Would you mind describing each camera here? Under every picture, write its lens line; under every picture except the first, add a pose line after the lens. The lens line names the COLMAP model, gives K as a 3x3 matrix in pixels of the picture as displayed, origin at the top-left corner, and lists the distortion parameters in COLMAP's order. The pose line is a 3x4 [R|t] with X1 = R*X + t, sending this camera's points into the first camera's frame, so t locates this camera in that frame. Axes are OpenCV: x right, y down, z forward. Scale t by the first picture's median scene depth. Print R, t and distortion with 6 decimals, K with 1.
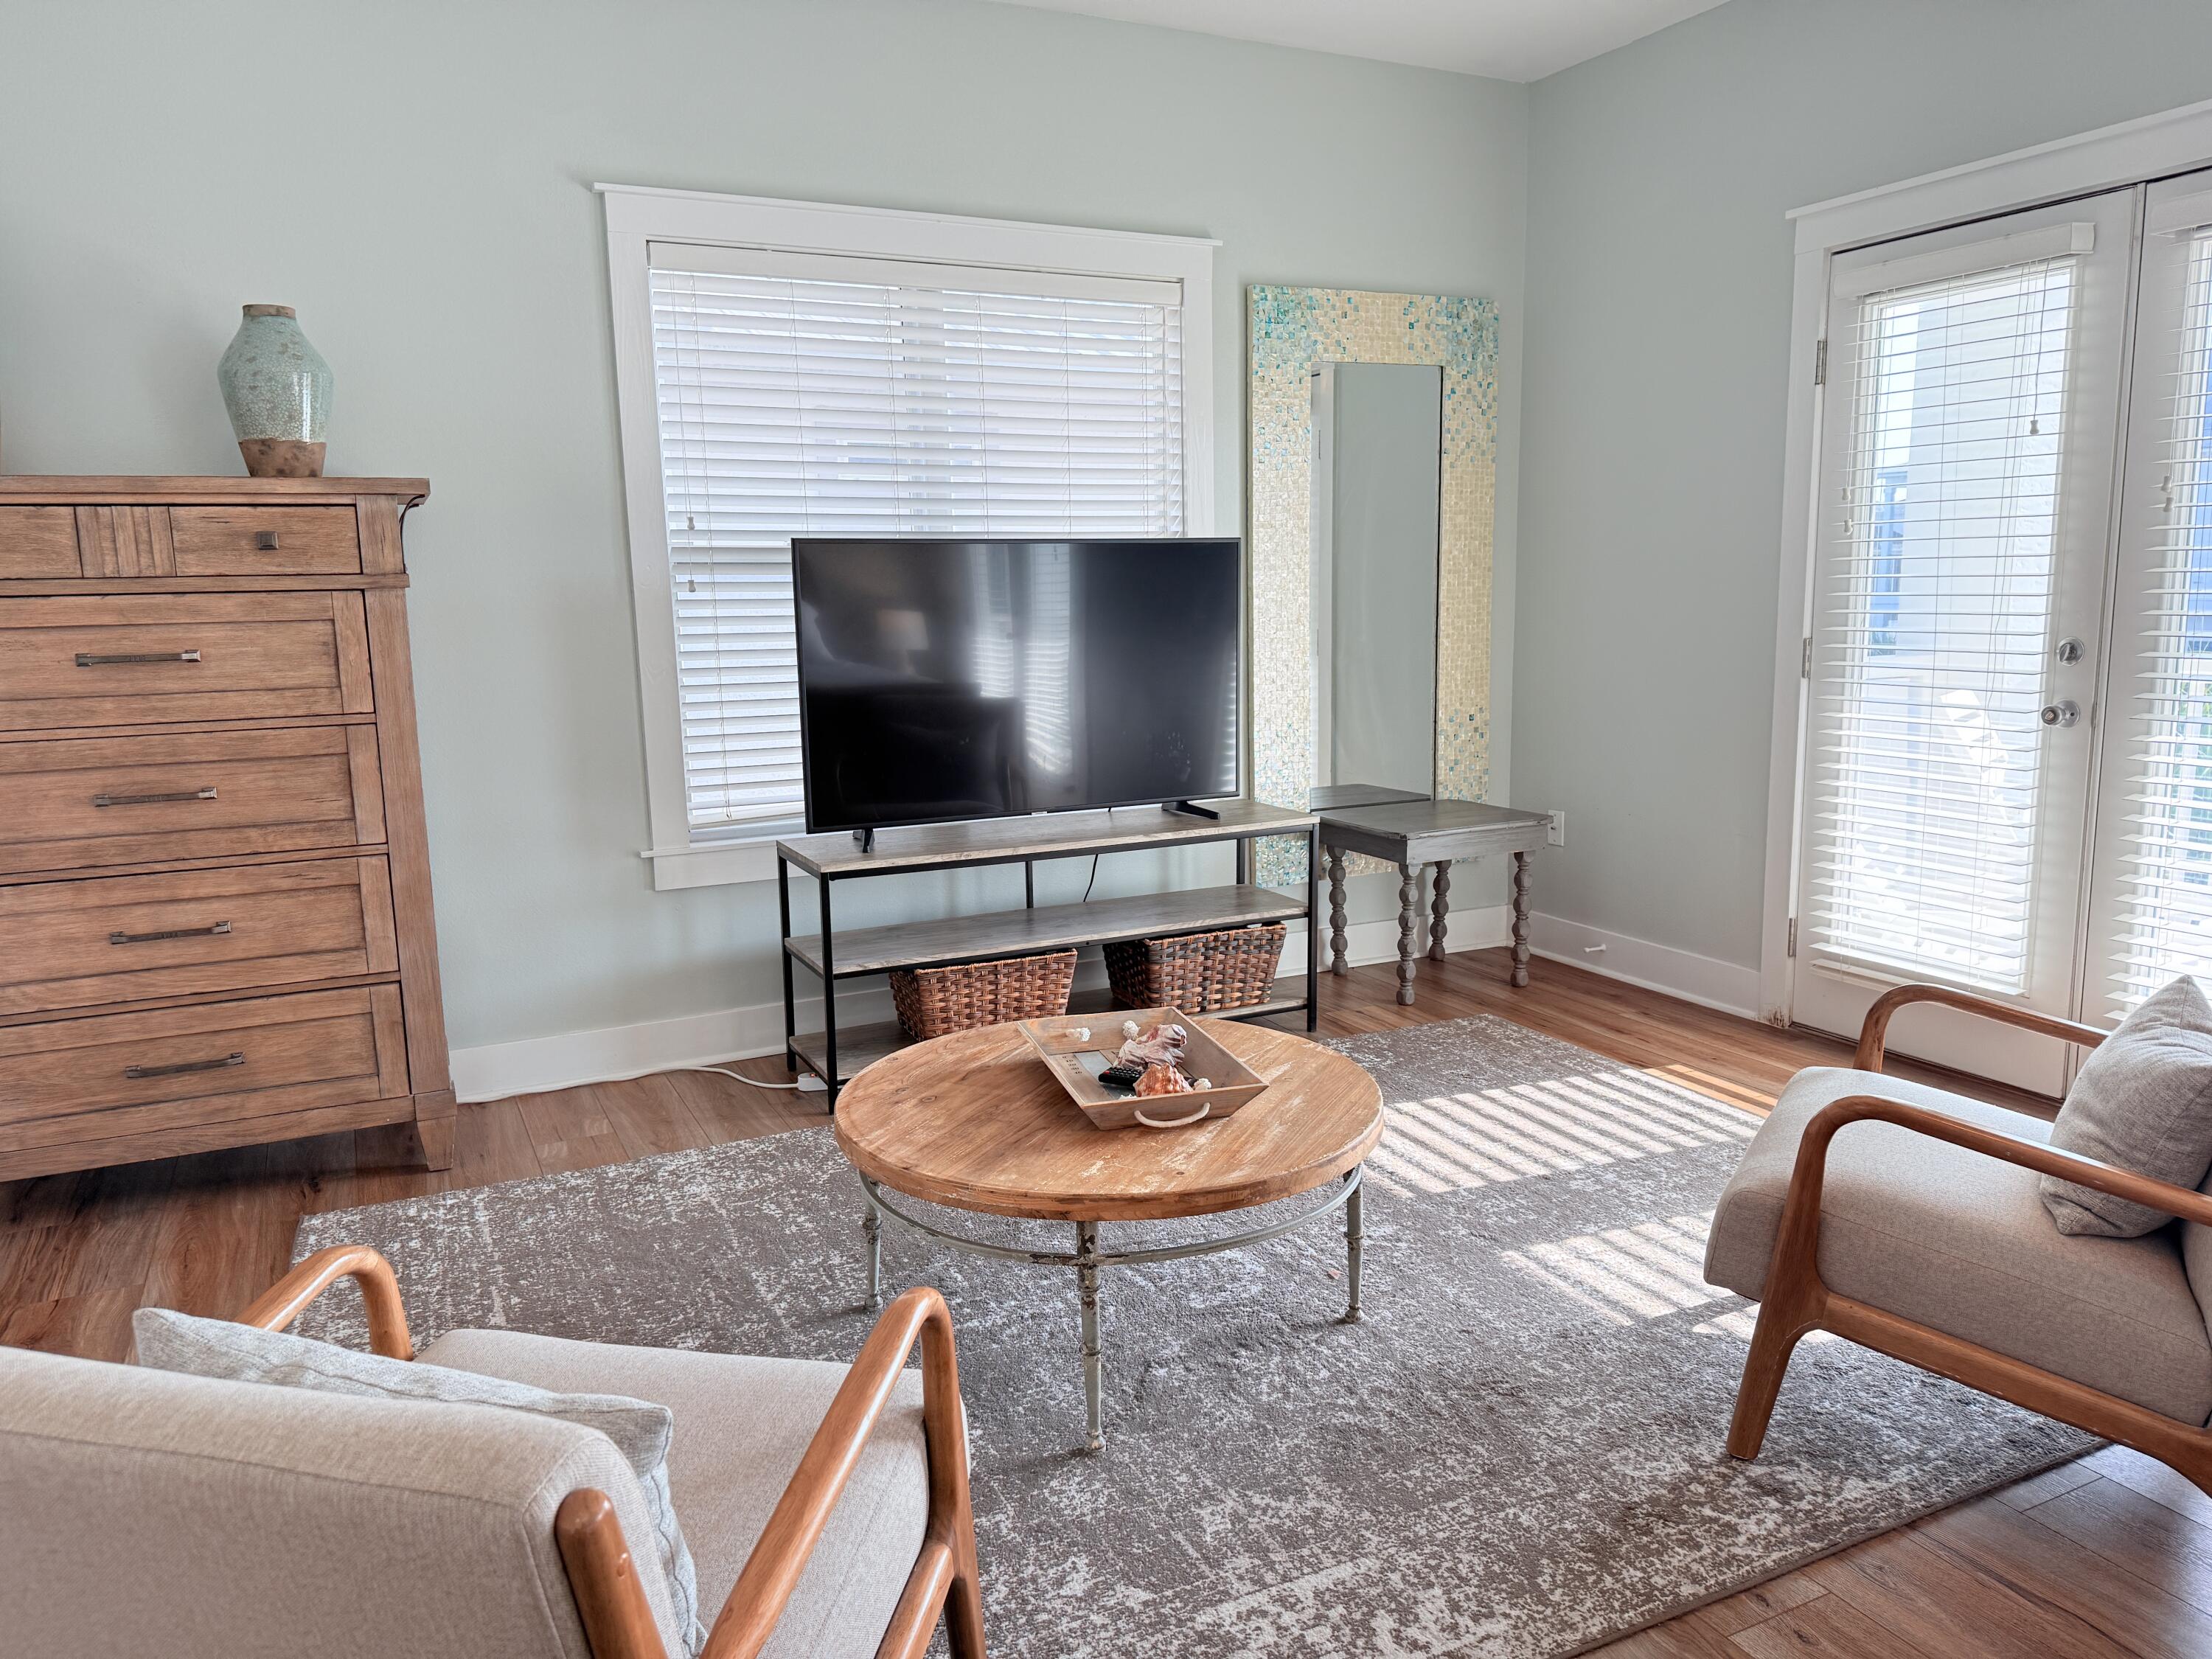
lens RADIAL K [[1582.8, 0, 1103.7], [0, 1582.8, 793.7], [0, 0, 1]] dist [0.019078, 0.001360]
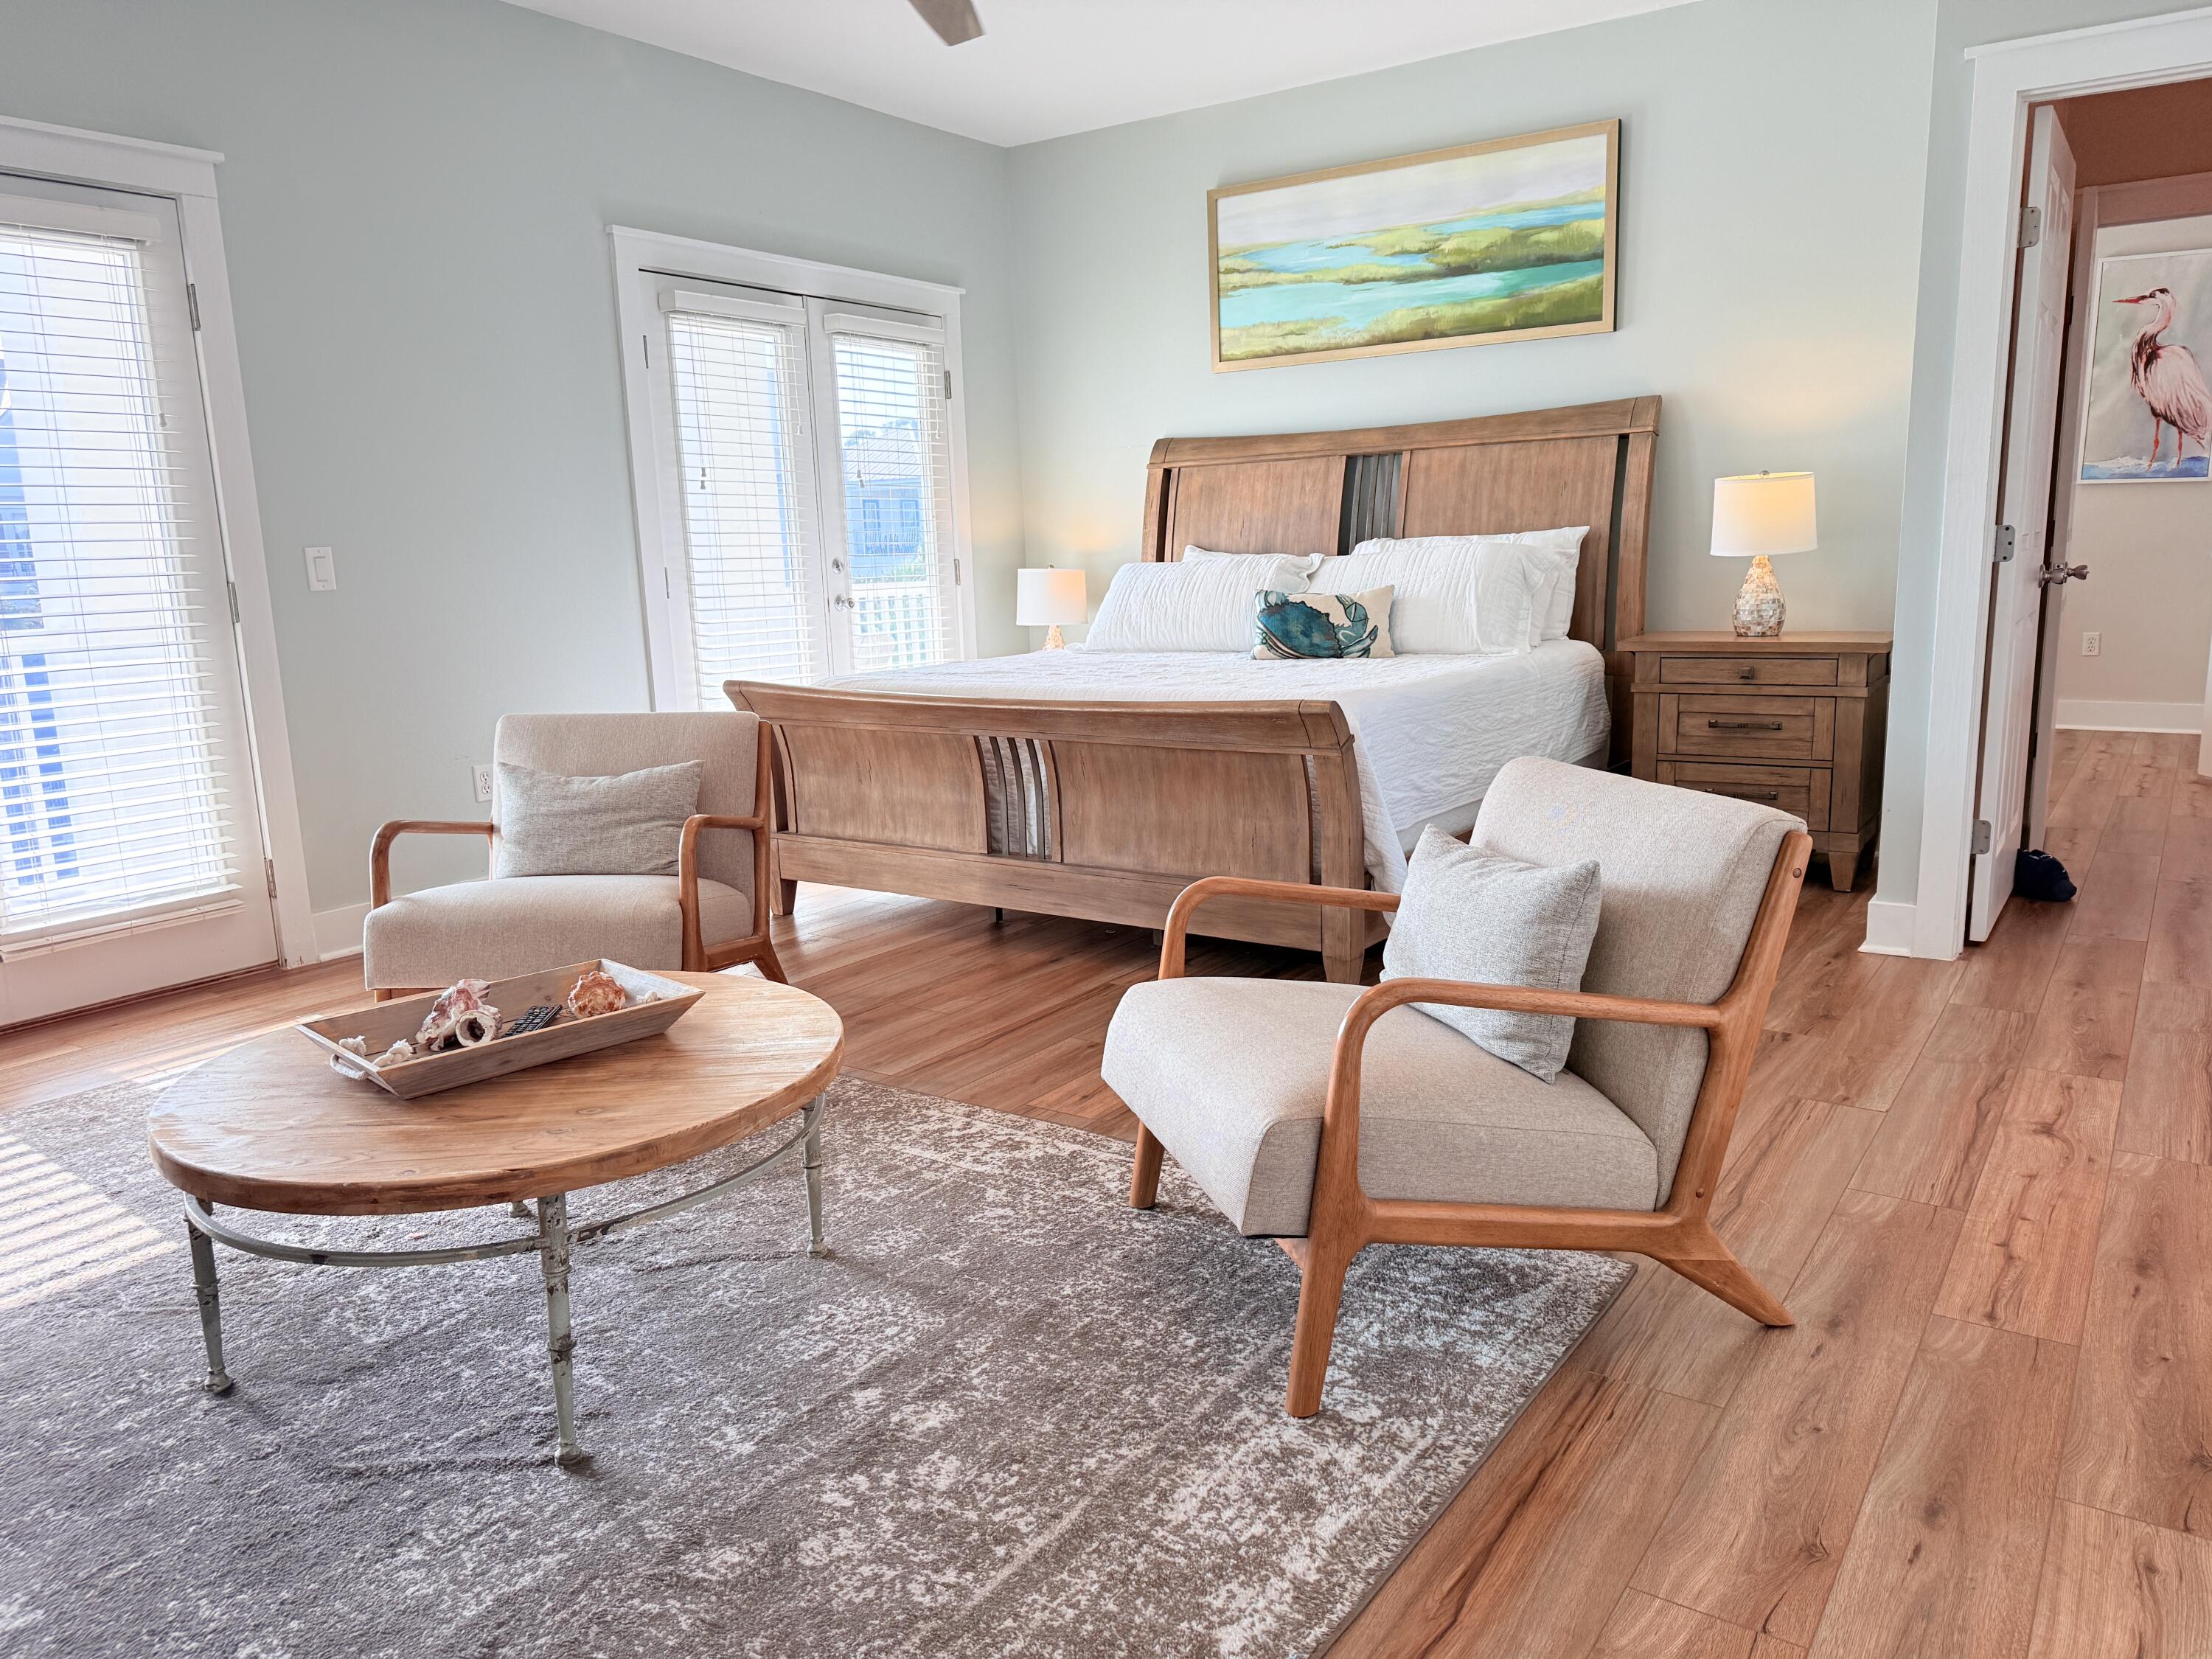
lens RADIAL K [[1550.3, 0, 1107.7], [0, 1550.3, 841.0], [0, 0, 1]] dist [0.138425, -0.243781]
pose [[-0.487458, -0.135600, 0.862553, -0.755261], [0.157341, 0.958054, 0.239532, -0.069834], [-0.858853, 0.252477, -0.445676, 0.930749]]
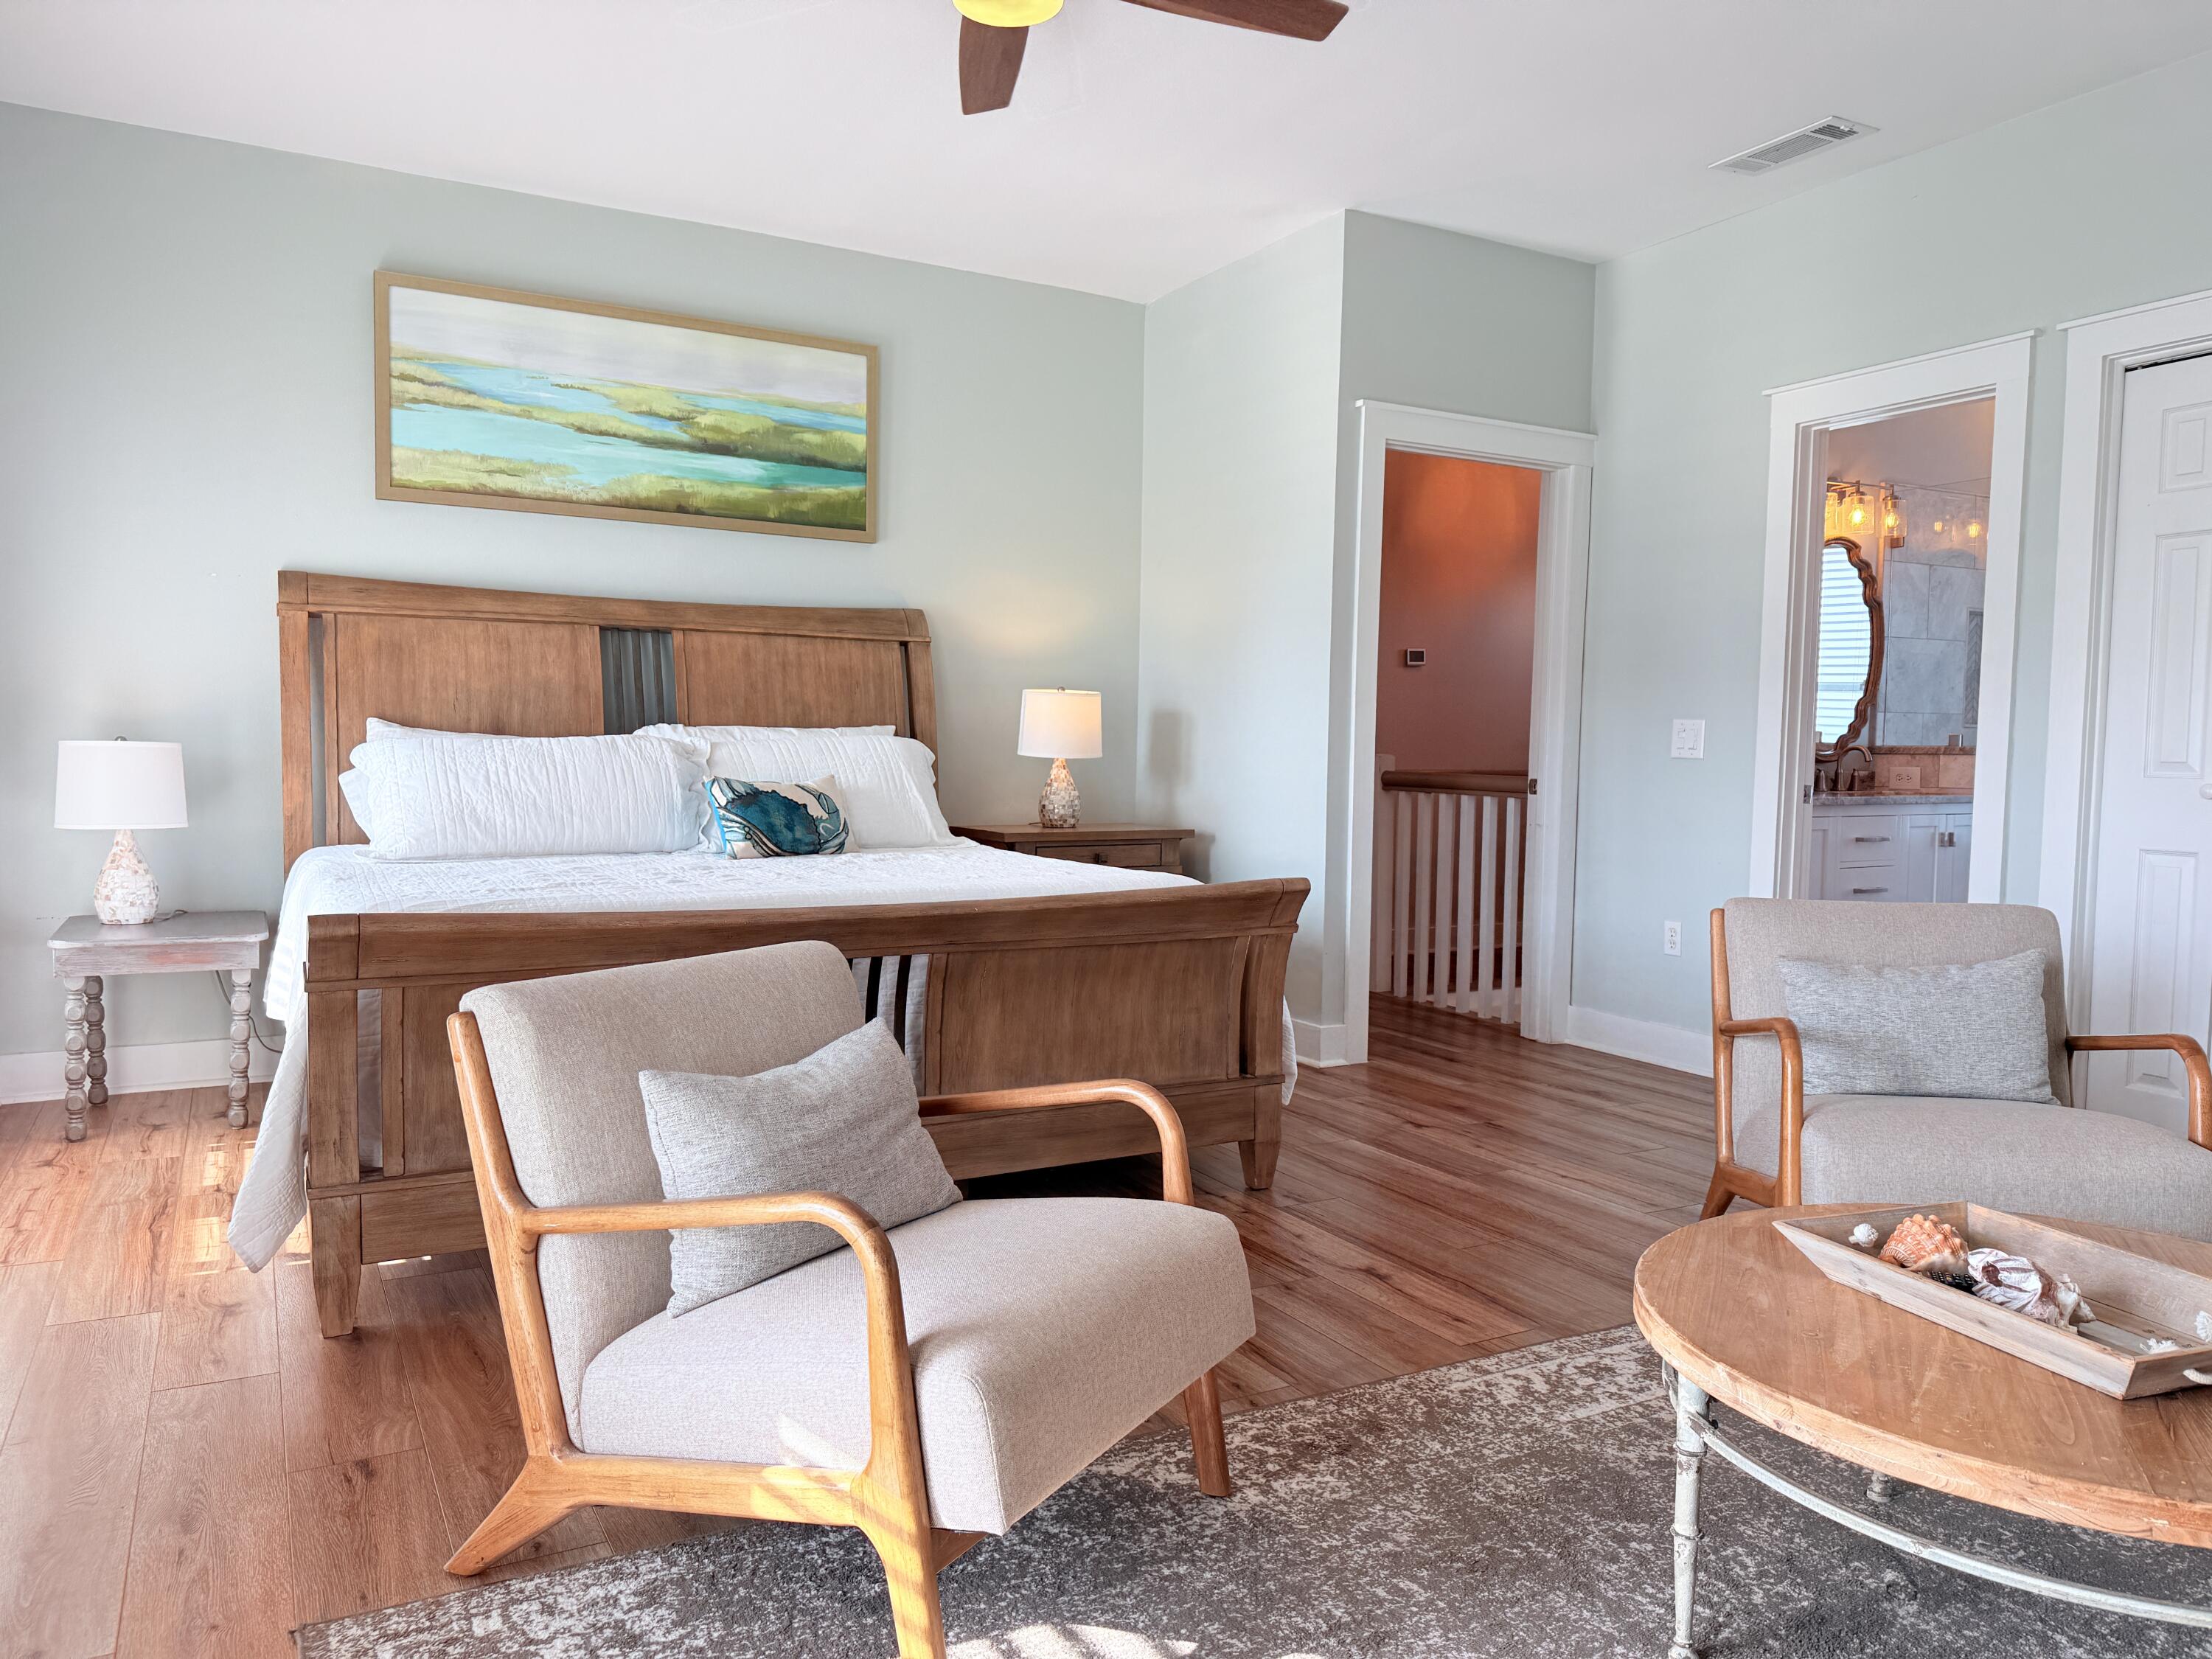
lens RADIAL K [[1550.3, 0, 1107.7], [0, 1550.3, 841.0], [0, 0, 1]] dist [0.138425, -0.243781]
pose [[-0.998893, 0.005781, -0.046675, 0.375213], [-0.003484, 0.980596, 0.196007, -0.120282], [0.046902, 0.195953, -0.979491, 1.372432]]
